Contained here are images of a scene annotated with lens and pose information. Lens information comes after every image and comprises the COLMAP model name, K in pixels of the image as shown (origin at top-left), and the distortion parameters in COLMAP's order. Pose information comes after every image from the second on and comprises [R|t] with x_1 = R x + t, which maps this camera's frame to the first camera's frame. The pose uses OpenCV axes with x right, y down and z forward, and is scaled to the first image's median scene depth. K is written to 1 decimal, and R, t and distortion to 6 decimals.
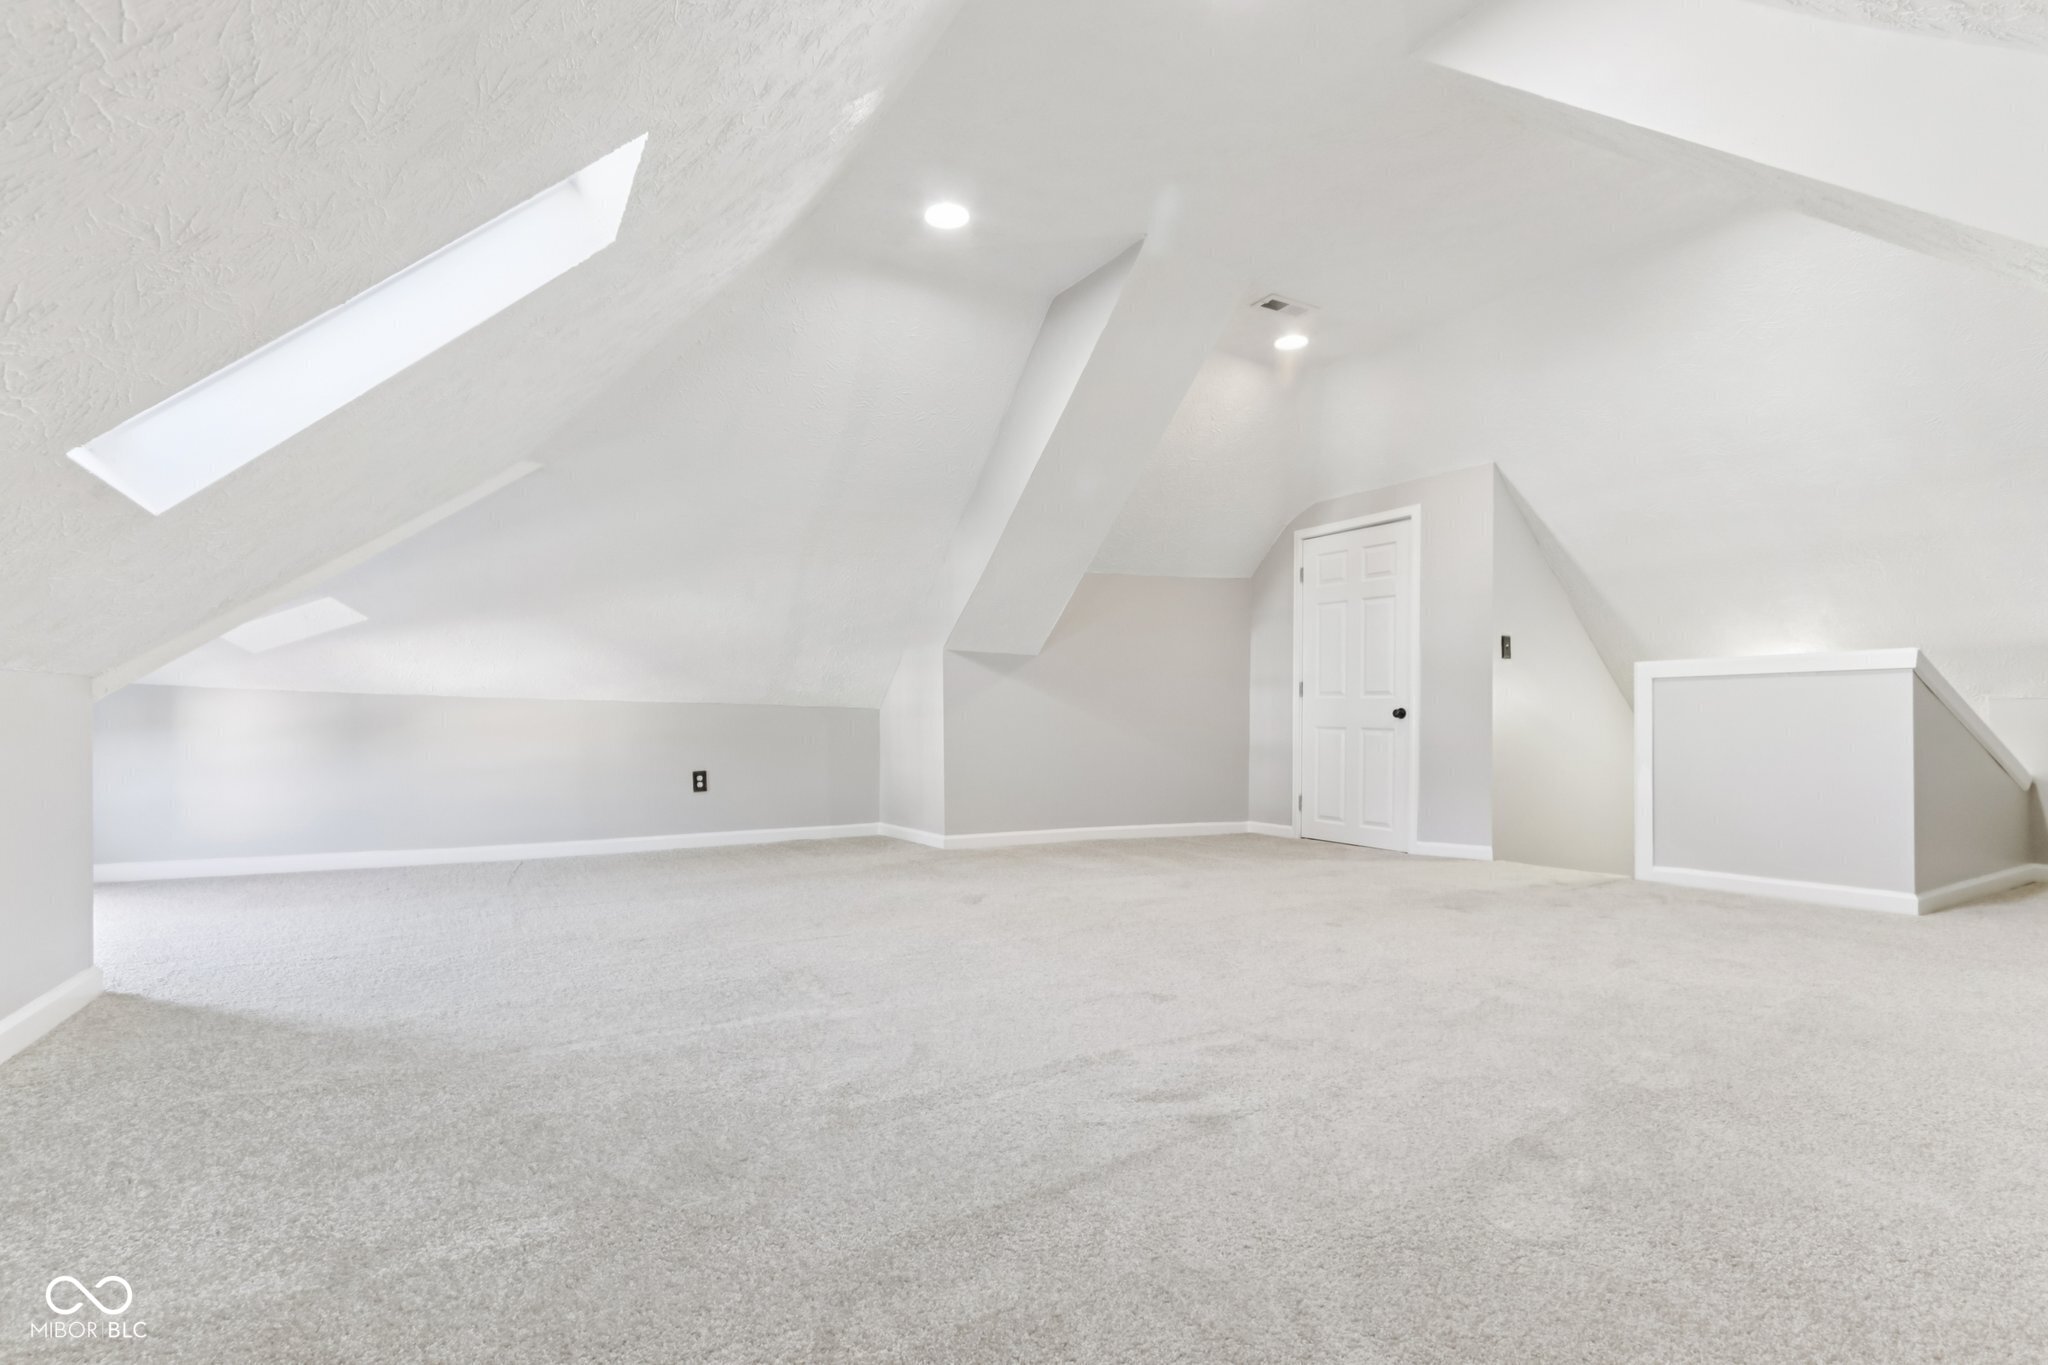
lens RADIAL K [[953.7, 0, 1027.5], [0, 953.7, 714.4], [0, 0, 1]] dist [0.001514, 0.000826]
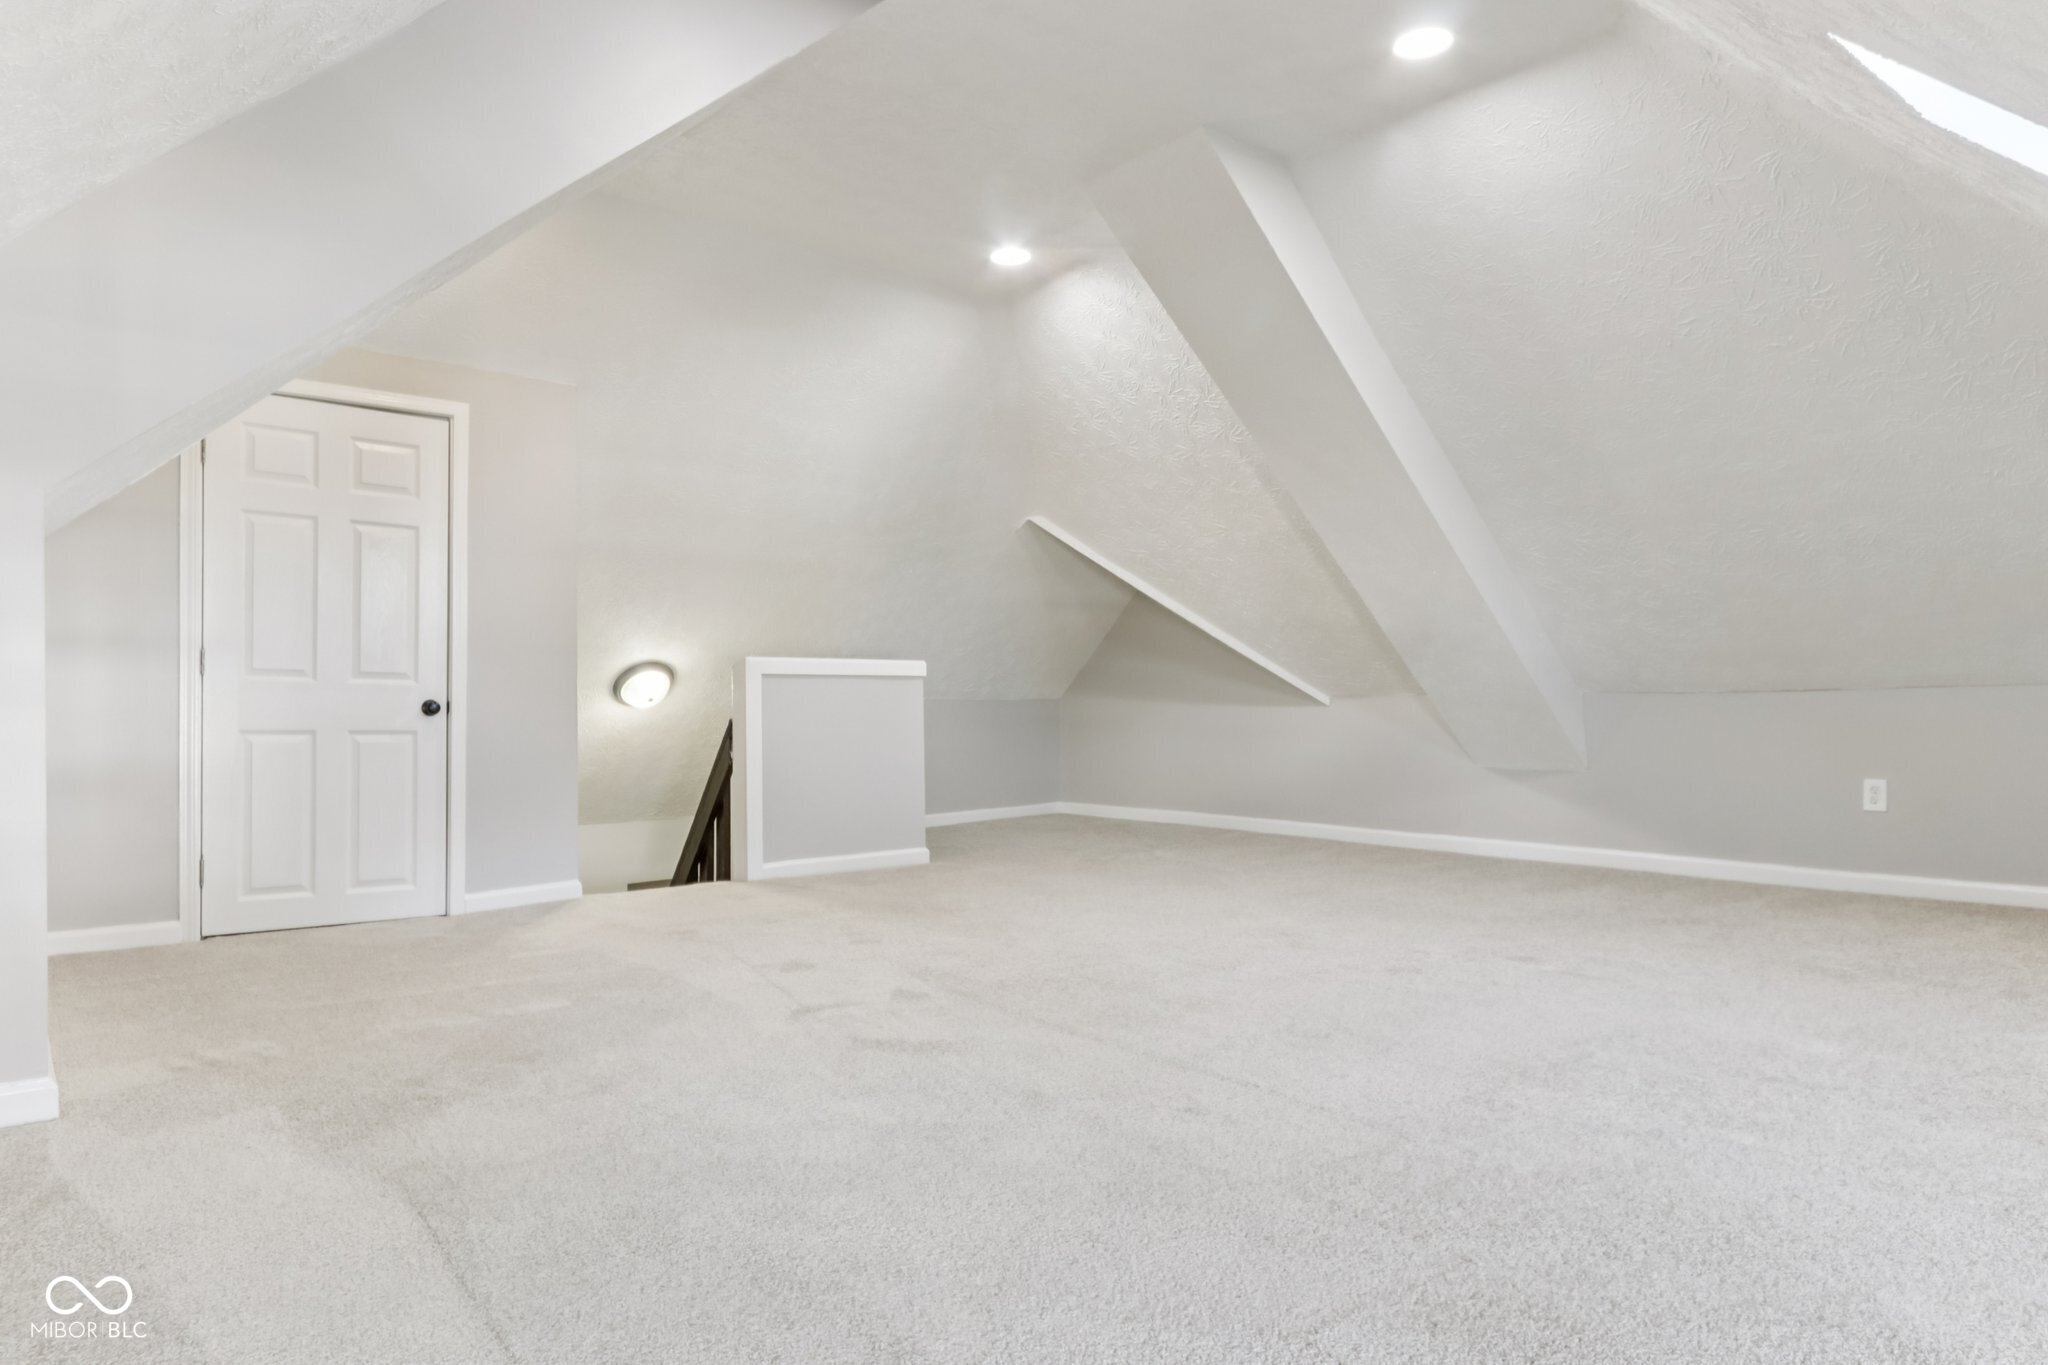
lens RADIAL K [[1287.0, 0, 1024.0], [0, 1287.0, 682.5], [0, 0, 1]] dist [0.000744, 0.000175]
pose [[-0.154437, 0.018899, 0.987822, -0.556148], [-0.008590, 0.999754, -0.020470, -0.003330], [-0.987965, -0.011647, -0.154236, 0.730038]]
